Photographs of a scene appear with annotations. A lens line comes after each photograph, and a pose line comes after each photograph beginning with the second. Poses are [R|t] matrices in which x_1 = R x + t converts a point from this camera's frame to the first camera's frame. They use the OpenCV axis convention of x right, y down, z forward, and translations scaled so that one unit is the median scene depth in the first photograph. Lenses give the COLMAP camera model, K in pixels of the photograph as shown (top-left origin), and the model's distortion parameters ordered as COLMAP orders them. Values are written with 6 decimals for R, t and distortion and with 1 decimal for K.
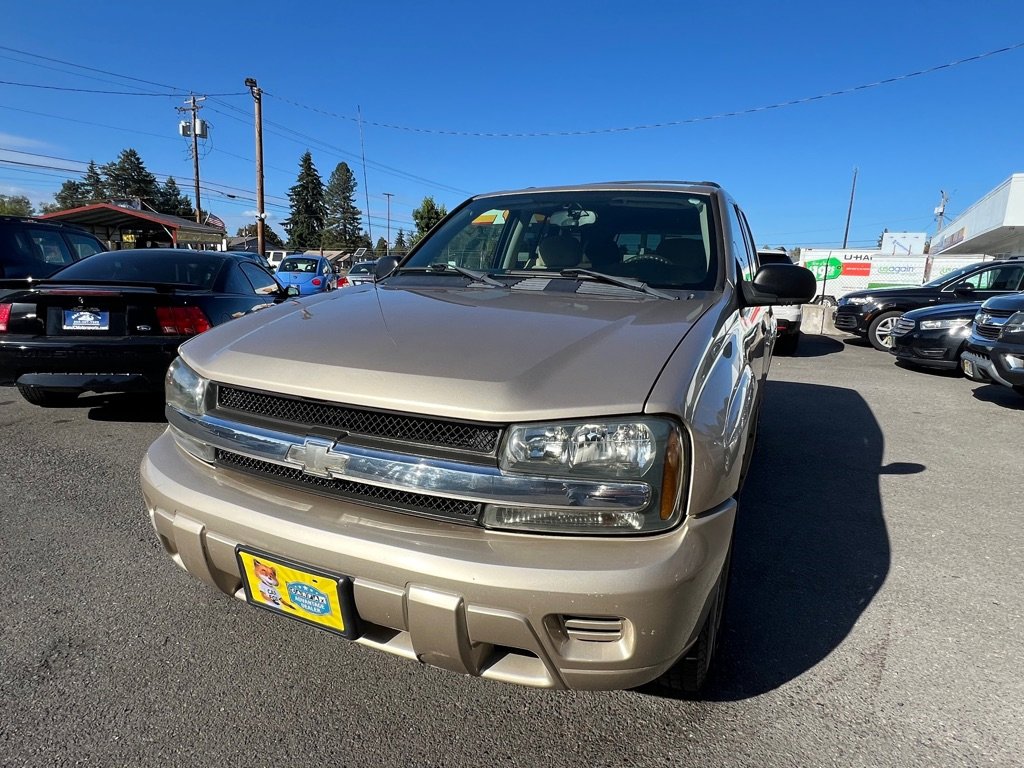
lens RADIAL K [[591.2, 0, 512.0], [0, 591.2, 390.4], [0, 0, 1]] dist [-0.004380, 0.001323]
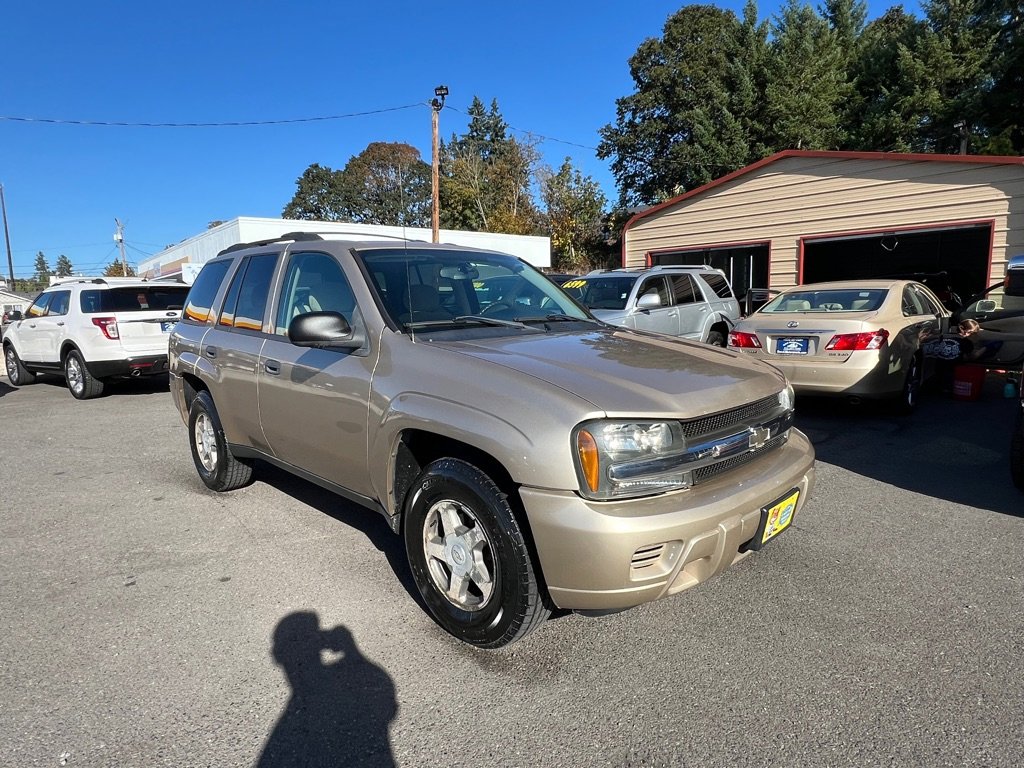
lens RADIAL K [[591.2, 0, 516.0], [0, 591.2, 381.2], [0, 0, 1]] dist [-0.004380, 0.001323]
pose [[0.336222, -0.166423, 0.926962, -1.037391], [0.216006, 0.971652, 0.096098, -0.170833], [-0.916677, 0.167919, 0.362639, 0.505697]]
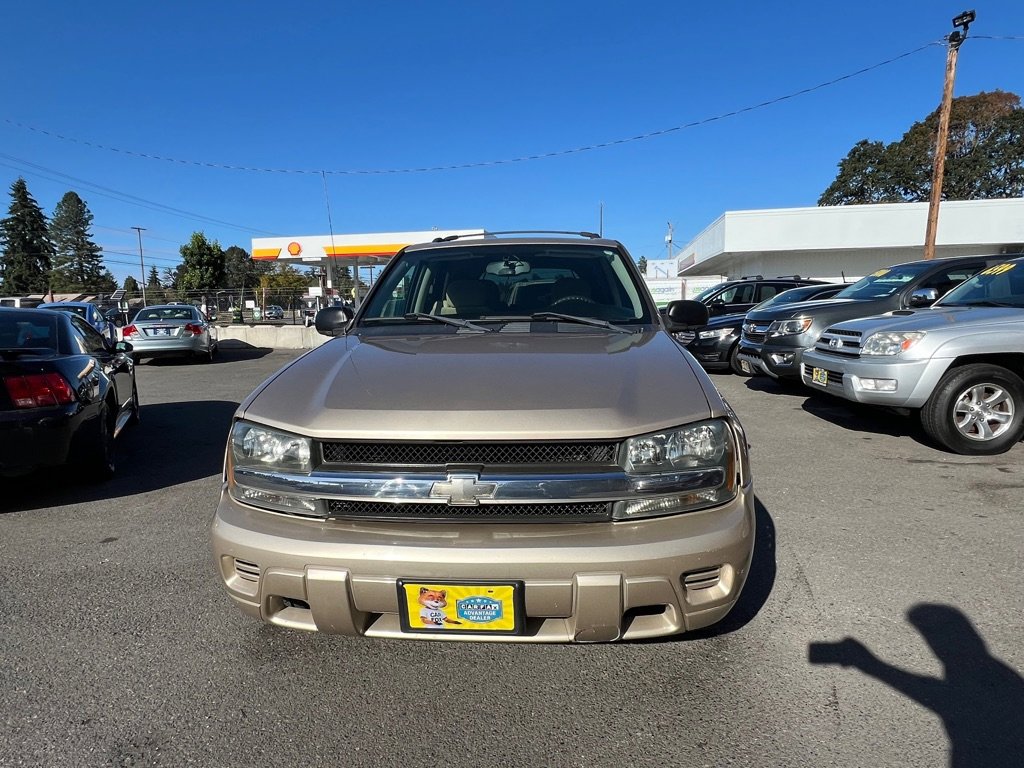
lens RADIAL K [[591.2, 0, 512.4], [0, 591.2, 383.2], [0, 0, 1]] dist [-0.004380, 0.001323]
pose [[0.935168, -0.095497, 0.341089, -0.313920], [0.116030, 0.992429, -0.040263, -0.019034], [-0.334661, 0.077229, 0.939168, -0.077506]]
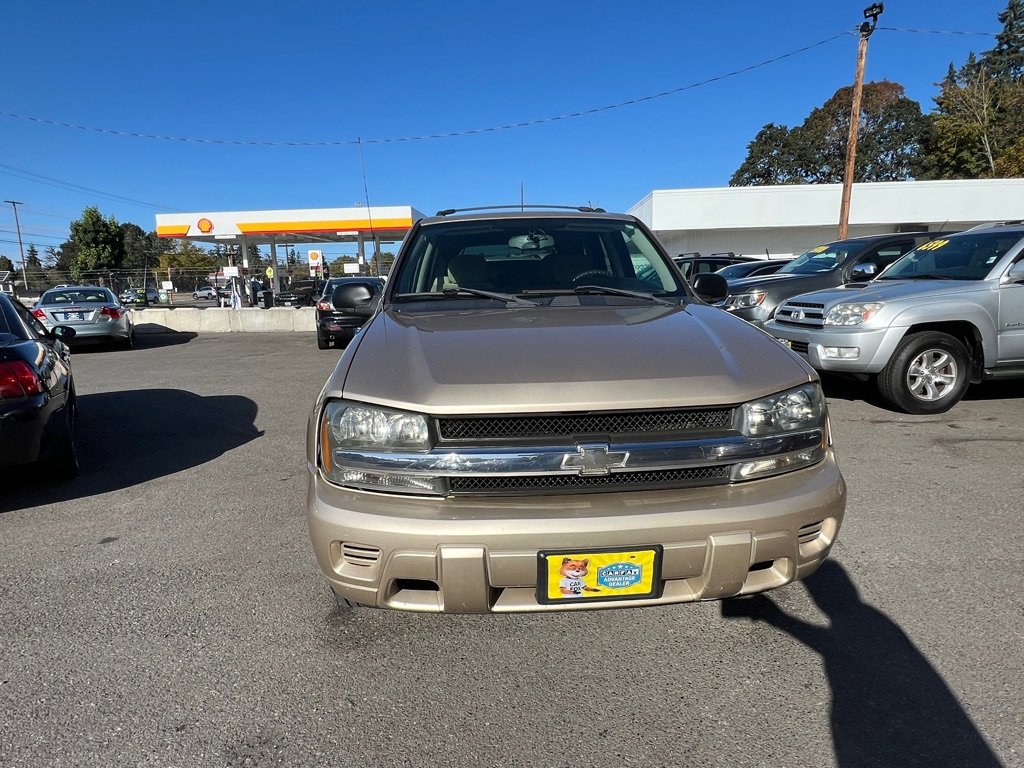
lens RADIAL K [[591.2, 0, 514.7], [0, 591.2, 385.5], [0, 0, 1]] dist [-0.004380, 0.001323]
pose [[0.878367, -0.137218, 0.457867, -0.502045], [0.146562, 0.989084, 0.015254, -0.037596], [-0.454962, 0.053707, 0.888890, 0.007356]]
